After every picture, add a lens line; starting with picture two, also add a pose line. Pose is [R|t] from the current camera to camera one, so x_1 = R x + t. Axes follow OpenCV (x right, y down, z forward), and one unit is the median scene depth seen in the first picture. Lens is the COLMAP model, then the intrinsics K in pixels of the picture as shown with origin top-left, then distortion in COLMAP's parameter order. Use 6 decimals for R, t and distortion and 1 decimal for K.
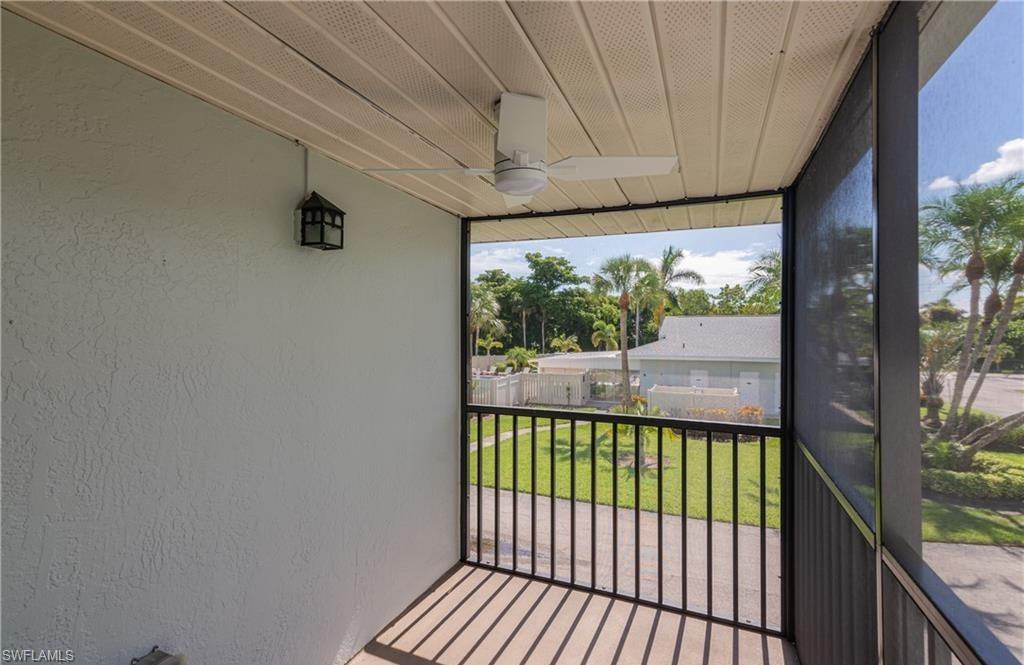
lens RADIAL K [[474.3, 0, 512.5], [0, 474.3, 332.6], [0, 0, 1]] dist [0.021826, -0.000572]
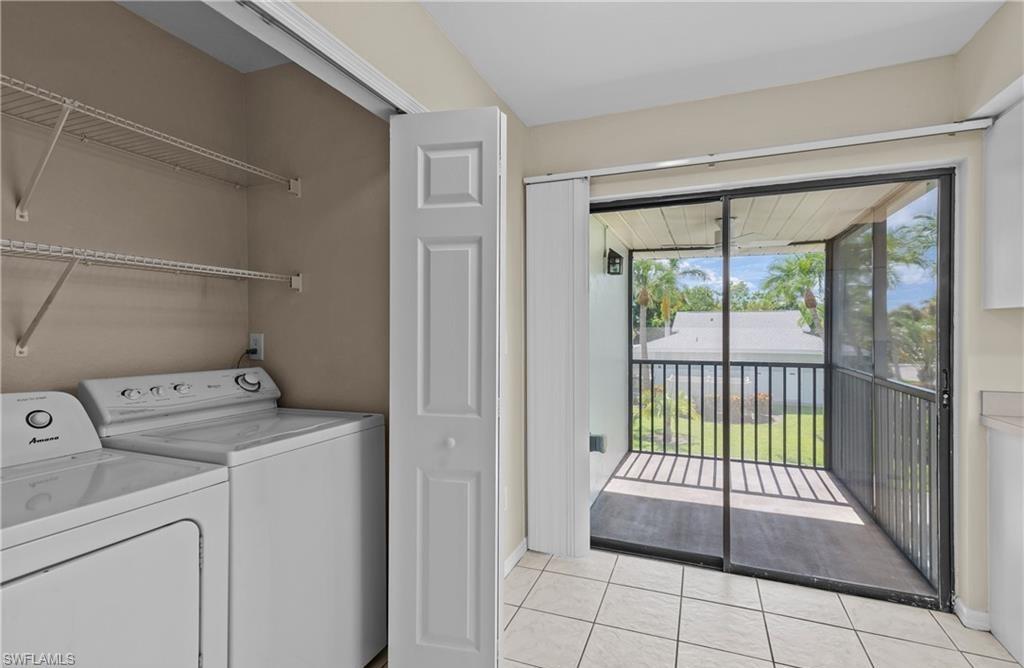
lens RADIAL K [[474.3, 0, 510.2], [0, 474.3, 328.2], [0, 0, 1]] dist [0.021826, -0.000572]
pose [[0.999989, -0.002870, -0.003691, -0.064878], [0.002859, 0.999992, -0.002960, 0.005451], [0.003700, 0.002950, 0.999989, -0.087105]]
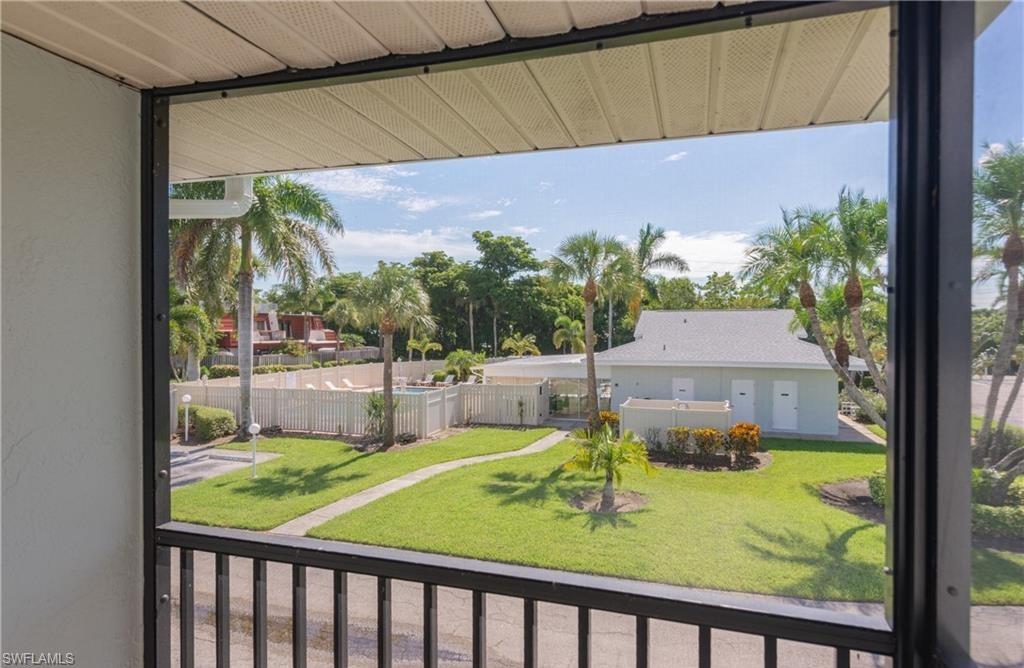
lens RADIAL K [[578.0, 0, 515.9], [0, 578.0, 334.7], [0, 0, 1]] dist [0.014048, -0.000790]
pose [[0.995700, -0.004092, 0.092549, 0.021258], [0.003337, 0.999960, 0.008309, -0.003010], [-0.092579, -0.007965, 0.995673, 0.053352]]
